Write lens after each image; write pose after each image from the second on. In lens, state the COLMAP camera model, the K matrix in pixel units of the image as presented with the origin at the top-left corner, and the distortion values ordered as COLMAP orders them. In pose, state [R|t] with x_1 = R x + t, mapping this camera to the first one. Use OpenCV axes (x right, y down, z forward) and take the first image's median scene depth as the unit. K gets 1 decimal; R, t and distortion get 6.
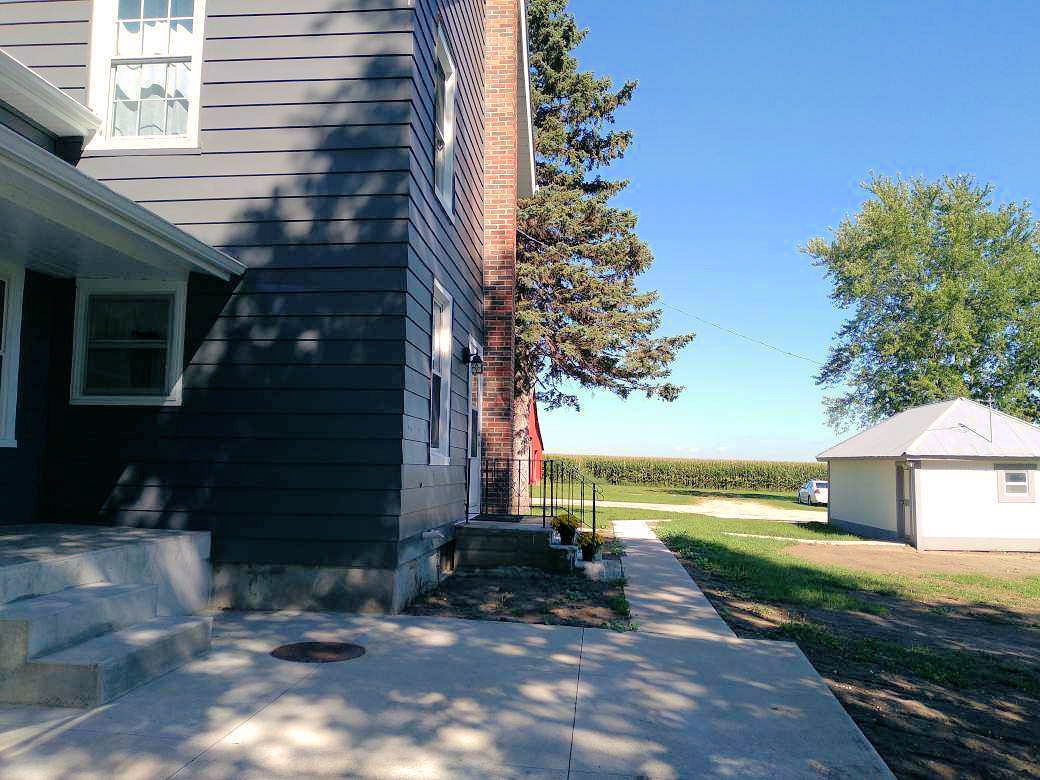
lens RADIAL K [[817.7, 0, 518.1], [0, 817.7, 406.8], [0, 0, 1]] dist [0.005973, 0.001495]
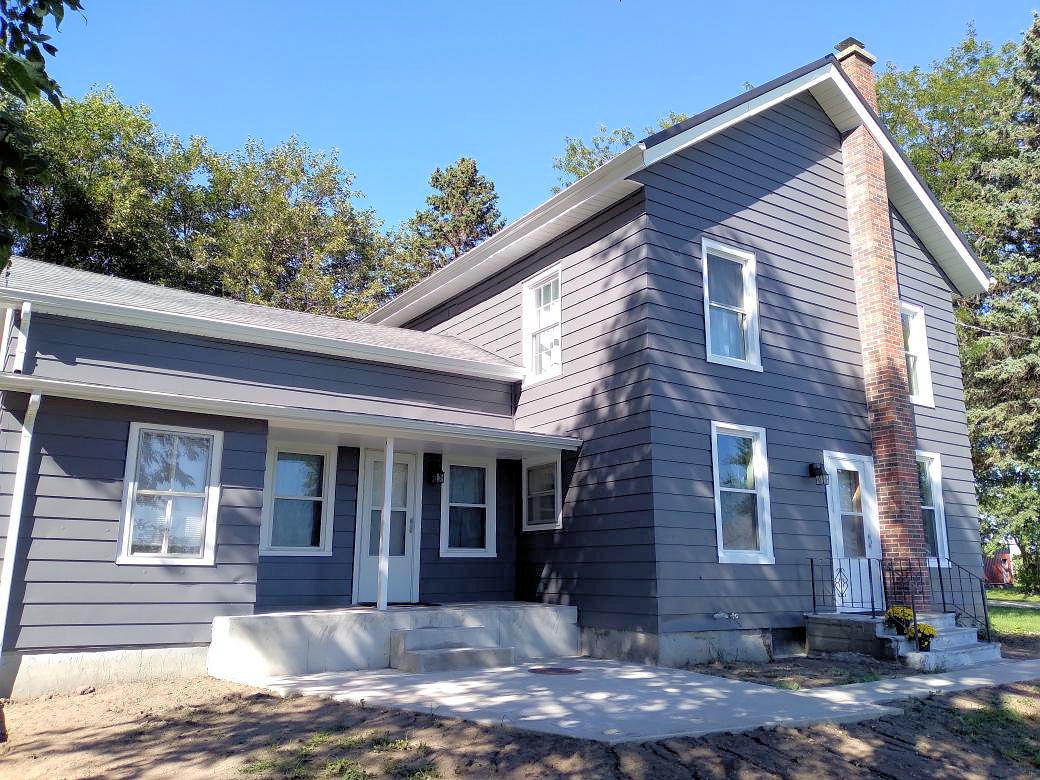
lens RADIAL K [[834.0, 0, 526.7], [0, 834.0, 394.5], [0, 0, 1]] dist [0.063150, -0.092433]
pose [[0.636193, -0.181426, -0.749896, 0.864226], [0.065022, 0.981109, -0.182202, 0.035770], [0.768785, 0.067155, 0.635971, -0.154365]]
